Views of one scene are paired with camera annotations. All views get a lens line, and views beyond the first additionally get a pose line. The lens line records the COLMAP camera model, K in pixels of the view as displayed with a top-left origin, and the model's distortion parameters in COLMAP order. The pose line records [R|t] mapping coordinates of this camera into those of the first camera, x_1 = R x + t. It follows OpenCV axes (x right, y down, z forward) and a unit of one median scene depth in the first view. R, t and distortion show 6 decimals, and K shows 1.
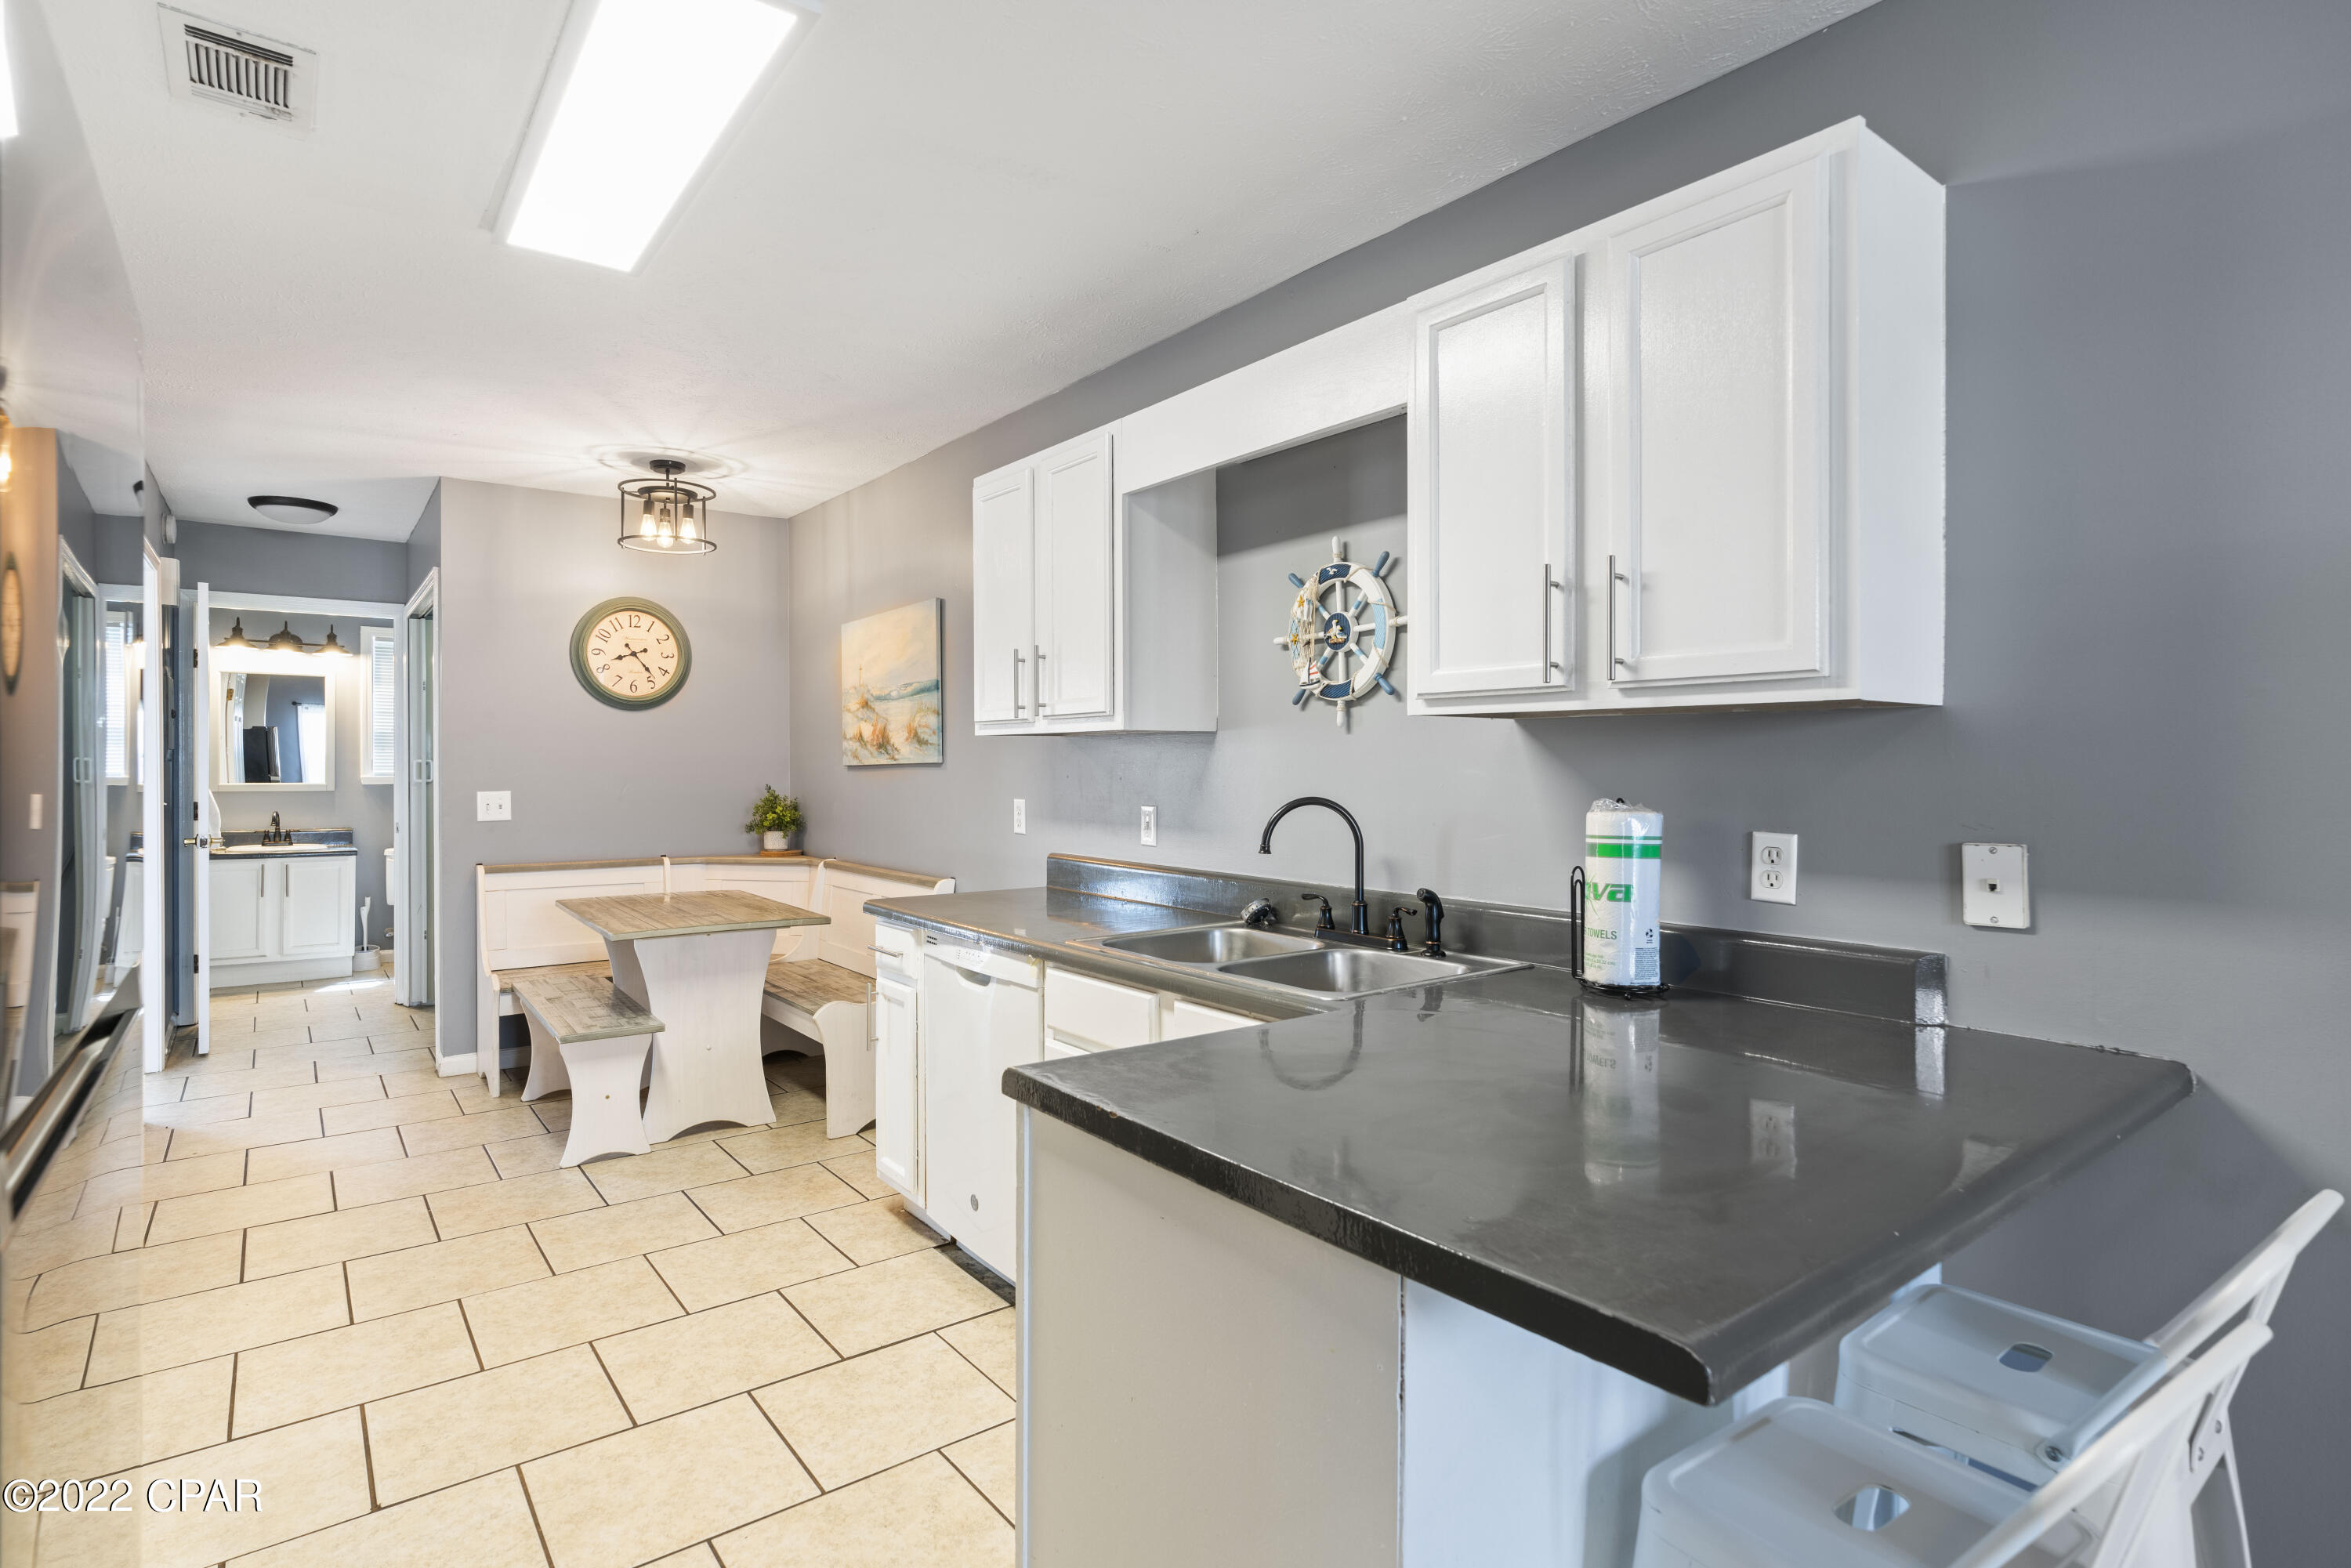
lens RADIAL K [[1175.6, 0, 1175.5], [0, 1175.6, 784.0], [0, 0, 1]] dist [-0.000660, -0.000054]
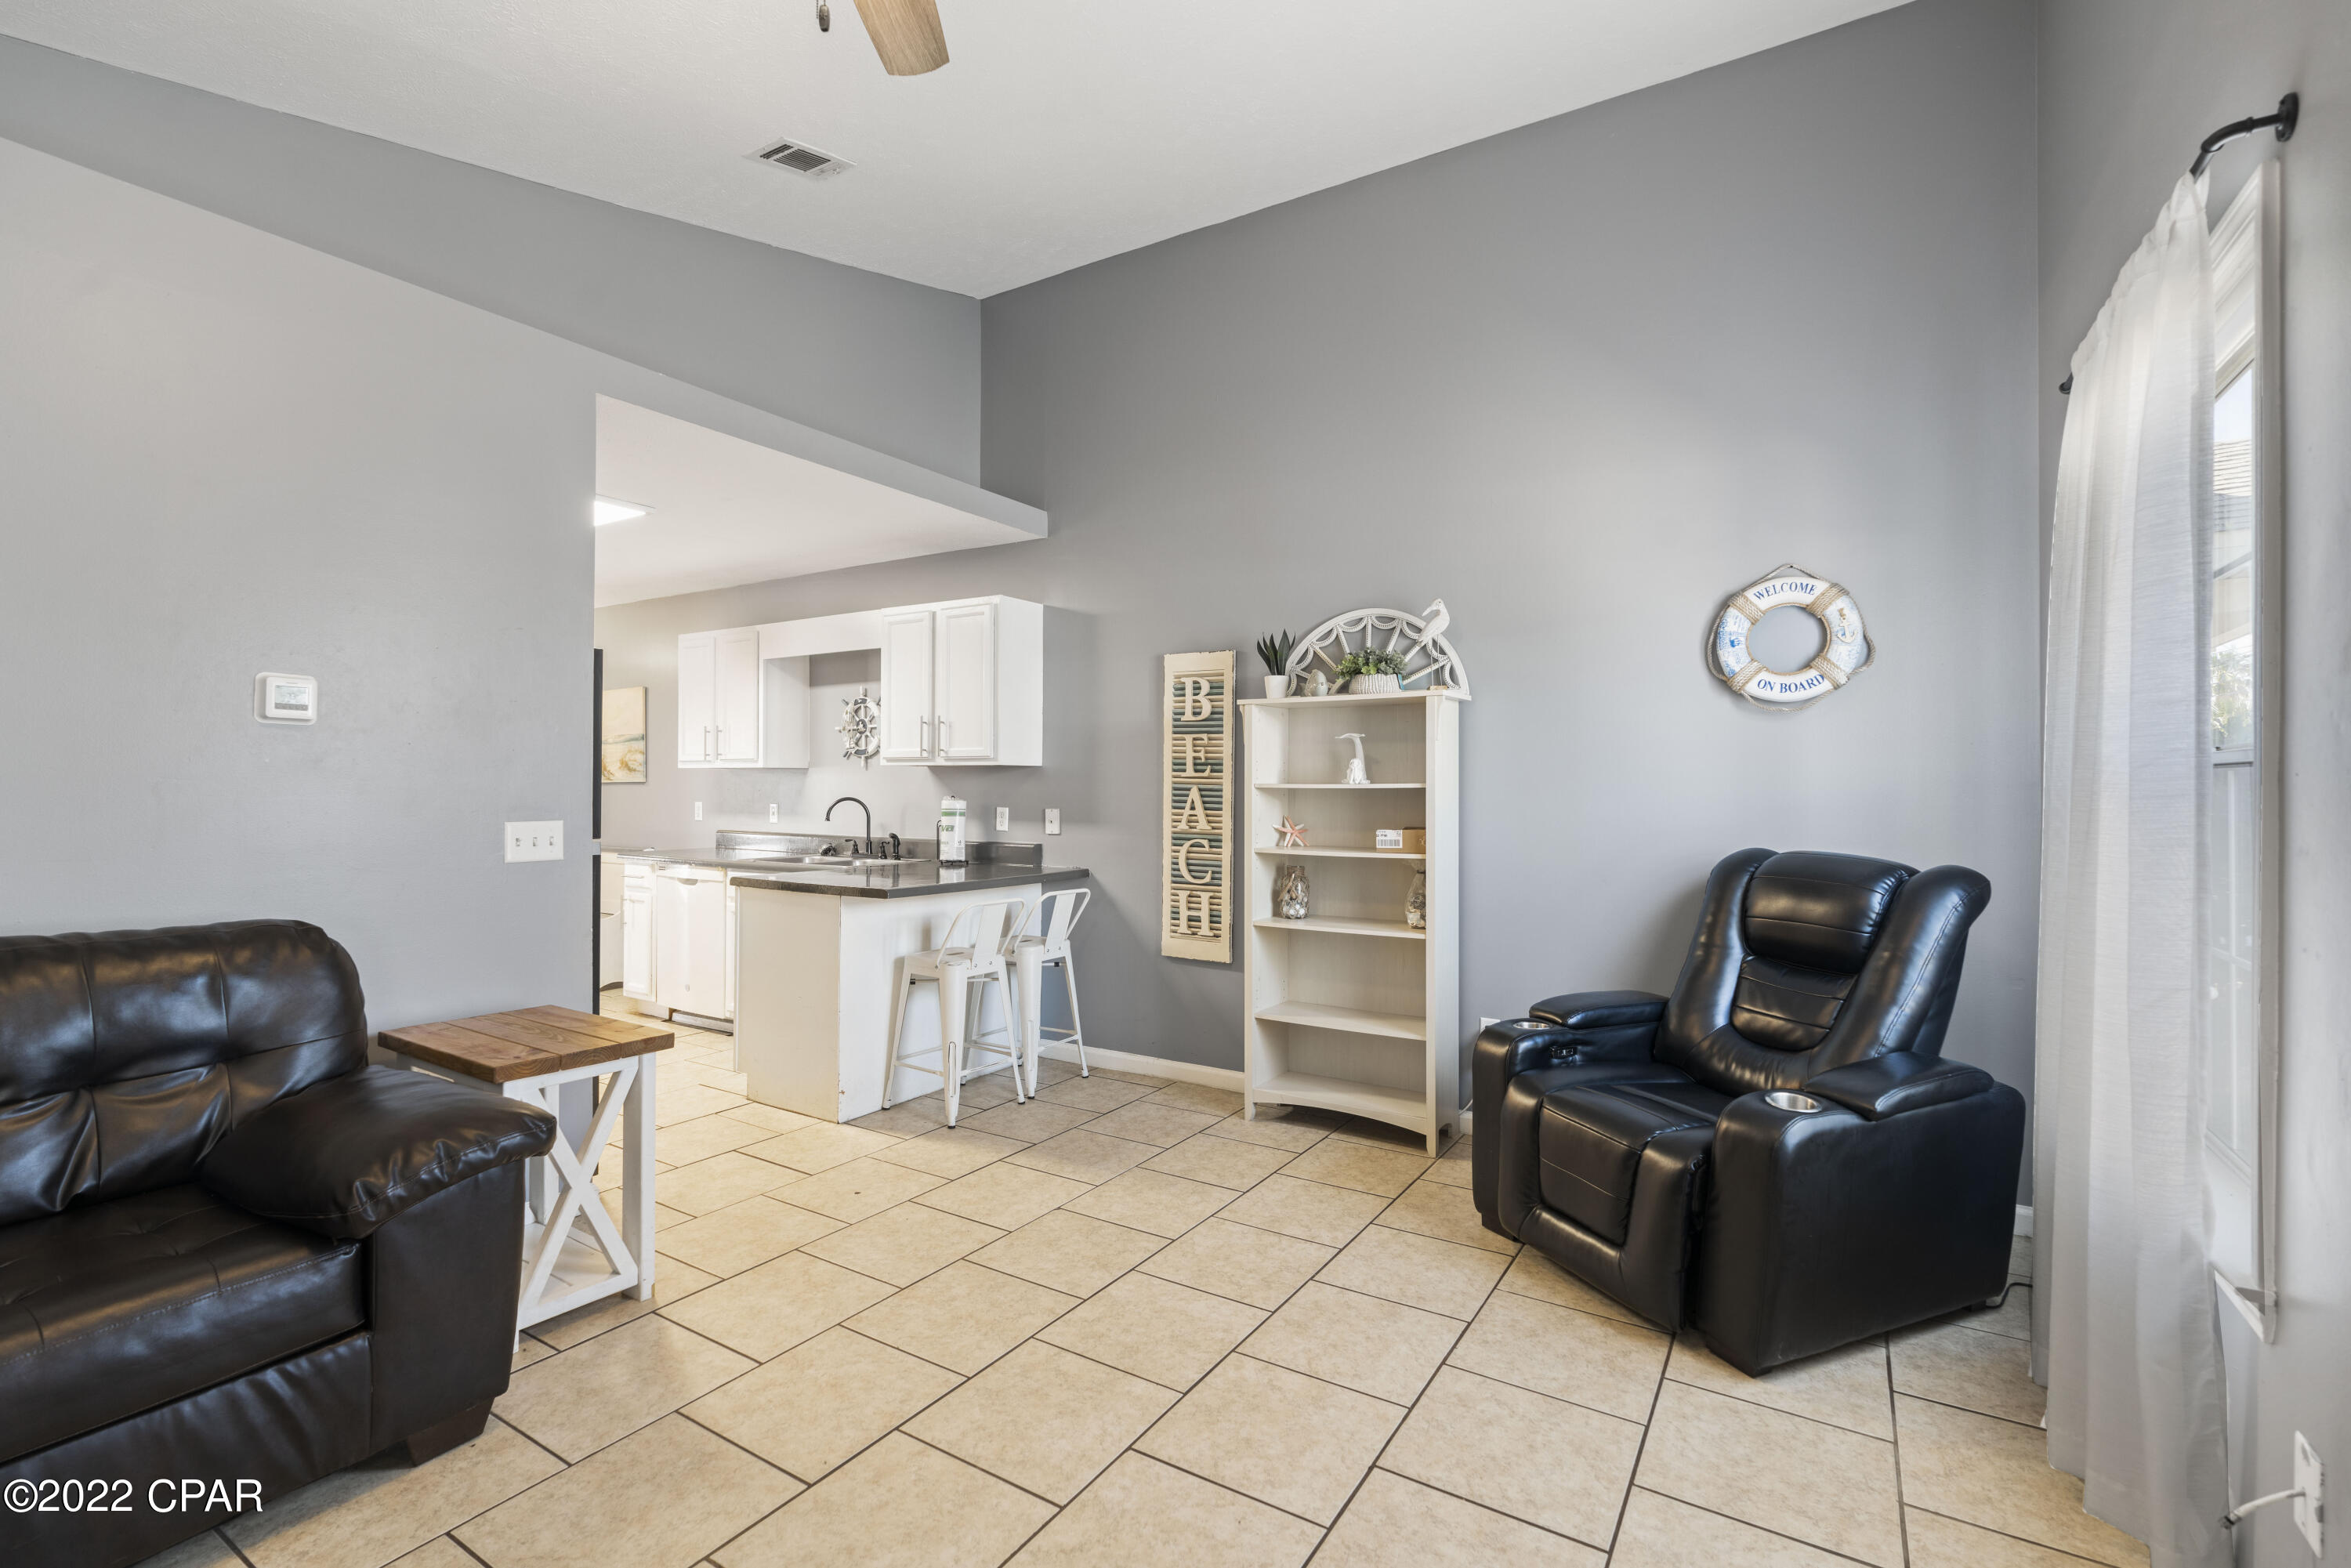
lens RADIAL K [[1073.7, 0, 1175.5], [0, 1073.7, 784.0], [0, 0, 1]] dist [-0.013127, -0.000241]
pose [[0.940338, 0.006604, 0.340178, -0.000626], [-0.000180, 0.999821, -0.018914, 0.025423], [-0.340242, 0.017724, 0.940171, -1.269459]]
